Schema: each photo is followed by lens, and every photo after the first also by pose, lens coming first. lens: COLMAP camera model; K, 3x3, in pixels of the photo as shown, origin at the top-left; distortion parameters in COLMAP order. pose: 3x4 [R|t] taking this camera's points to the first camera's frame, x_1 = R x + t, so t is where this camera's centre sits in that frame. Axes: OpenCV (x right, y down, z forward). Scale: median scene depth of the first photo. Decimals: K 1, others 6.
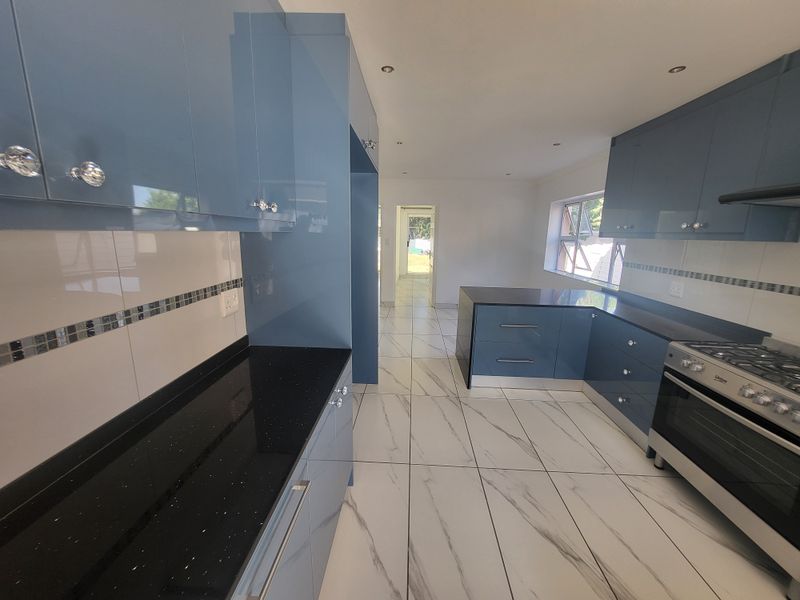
lens RADIAL K [[313.9, 0, 399.8], [0, 313.9, 292.9], [0, 0, 1]] dist [-0.000632, 0.000109]
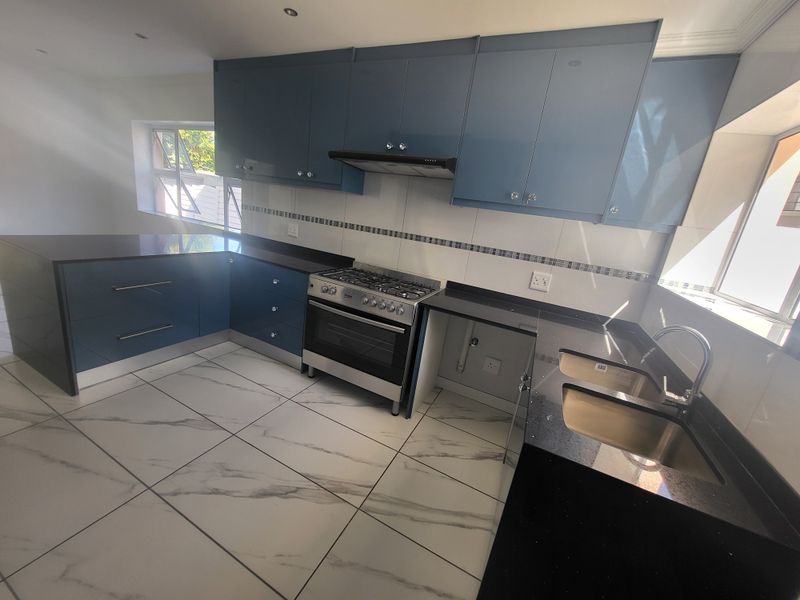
lens RADIAL K [[313.9, 0, 399.8], [0, 313.9, 292.9], [0, 0, 1]] dist [-0.000632, 0.000109]
pose [[0.395884, -0.204401, 0.895263, -0.059645], [0.047225, 0.978155, 0.202443, -0.000628], [-0.917086, -0.037866, 0.396888, 0.157521]]
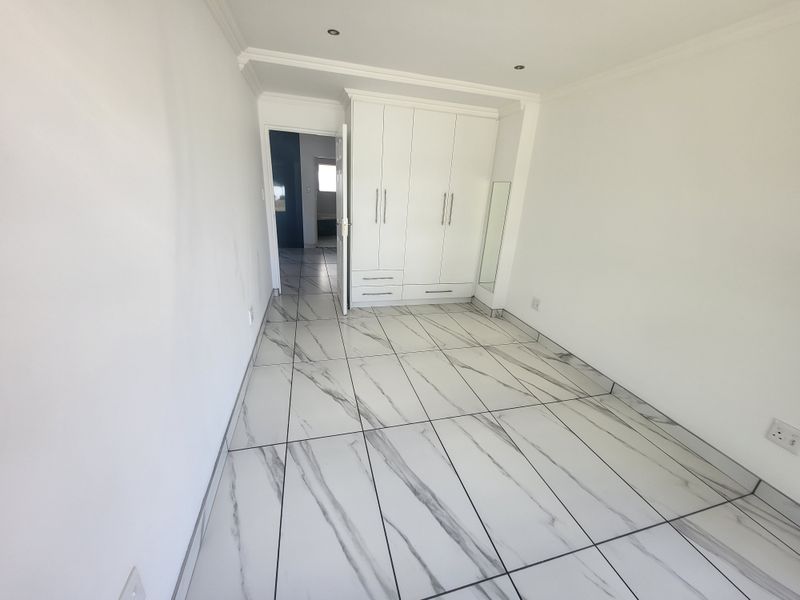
lens RADIAL K [[313.9, 0, 399.8], [0, 313.9, 292.9], [0, 0, 1]] dist [-0.000632, 0.000109]
pose [[0.949087, -0.075136, 0.305922, 0.224943], [0.029530, 0.988083, 0.151065, 0.079729], [-0.313626, -0.134340, 0.939995, -0.214545]]
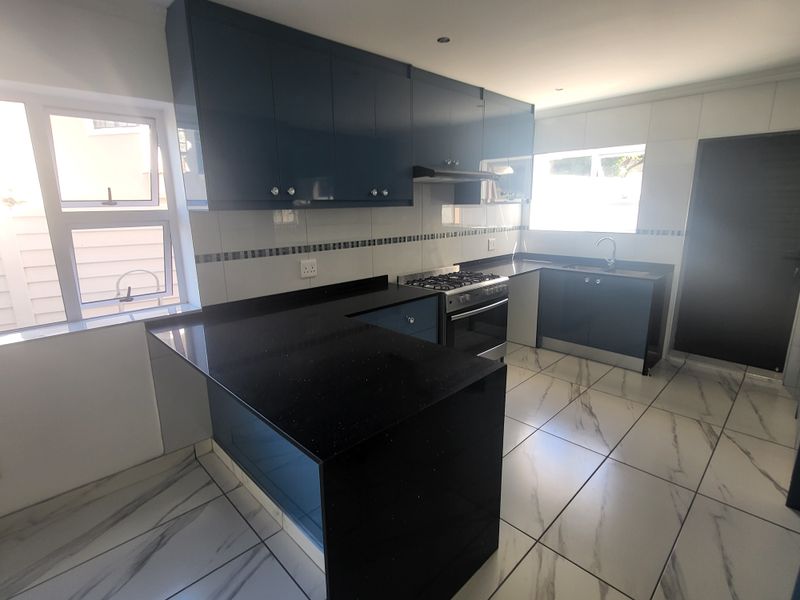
lens RADIAL K [[404.4, 0, 396.8], [0, 404.4, 294.1], [0, 0, 1]] dist [0.001607, 0.000087]
pose [[-0.733793, -0.165139, 0.658997, -0.003438], [0.120938, 0.922762, 0.365901, -0.310473], [-0.668522, 0.348194, -0.657145, 1.567119]]
